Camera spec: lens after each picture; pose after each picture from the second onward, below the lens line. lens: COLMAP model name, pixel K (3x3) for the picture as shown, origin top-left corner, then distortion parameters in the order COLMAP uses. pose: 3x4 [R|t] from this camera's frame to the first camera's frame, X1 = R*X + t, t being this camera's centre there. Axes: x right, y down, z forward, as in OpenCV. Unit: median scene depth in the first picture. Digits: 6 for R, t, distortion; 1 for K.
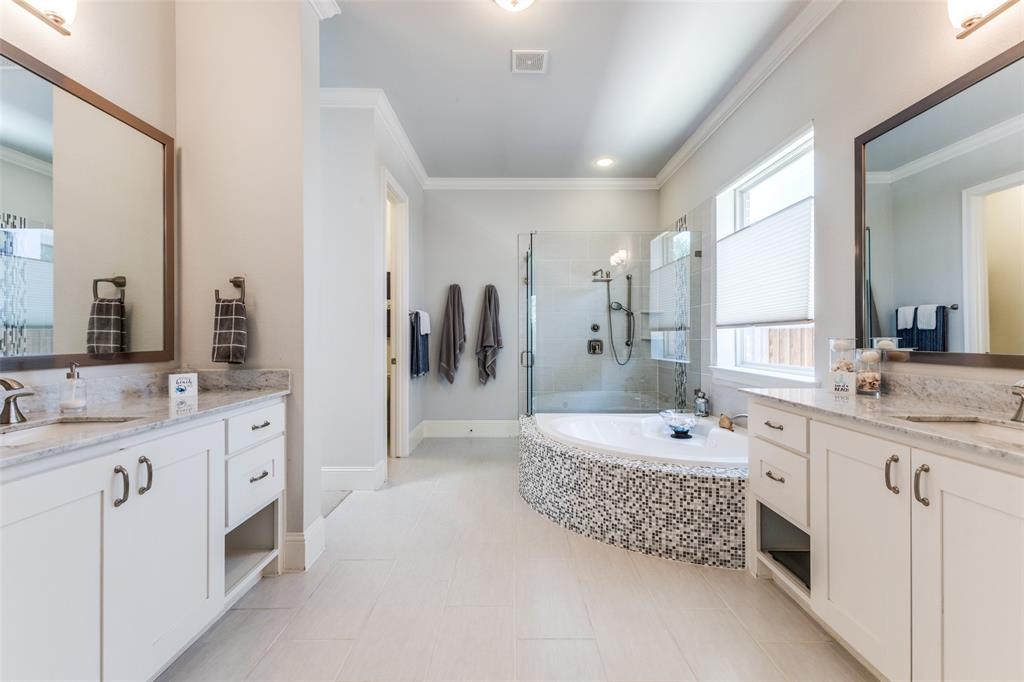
lens RADIAL K [[446.8, 0, 508.9], [0, 446.8, 335.5], [0, 0, 1]] dist [0.005193, 0.000060]
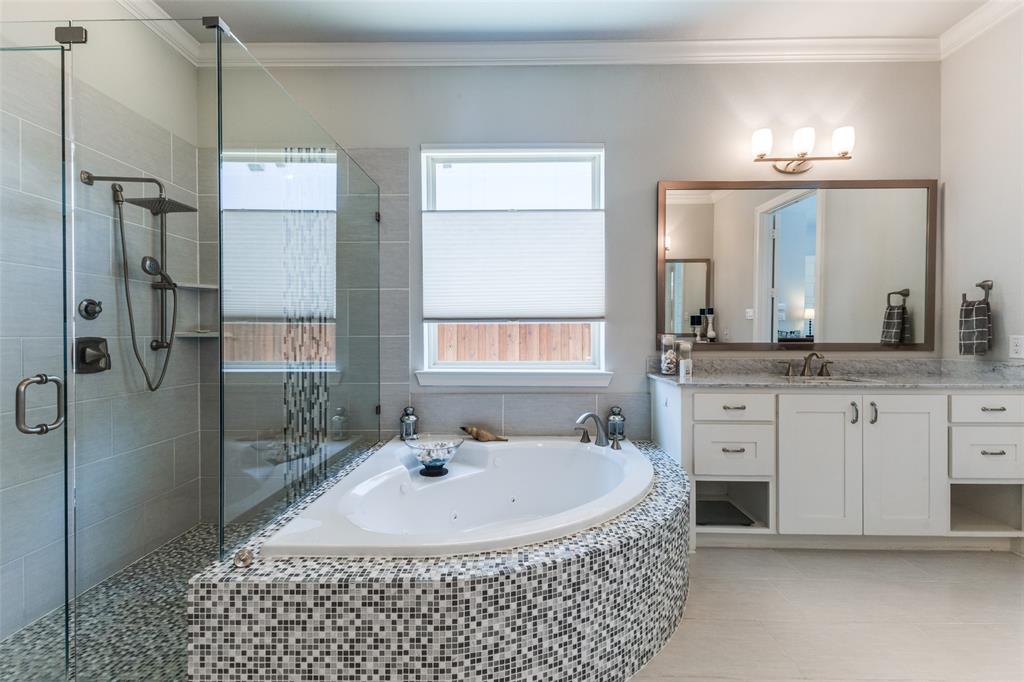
lens RADIAL K [[446.8, 0, 510.0], [0, 446.8, 338.5], [0, 0, 1]] dist [0.005193, 0.000060]
pose [[-0.002718, 0.008257, -0.999962, 0.571746], [-0.006573, 0.999944, 0.008275, 0.017747], [0.999975, 0.006595, -0.002663, -0.231261]]
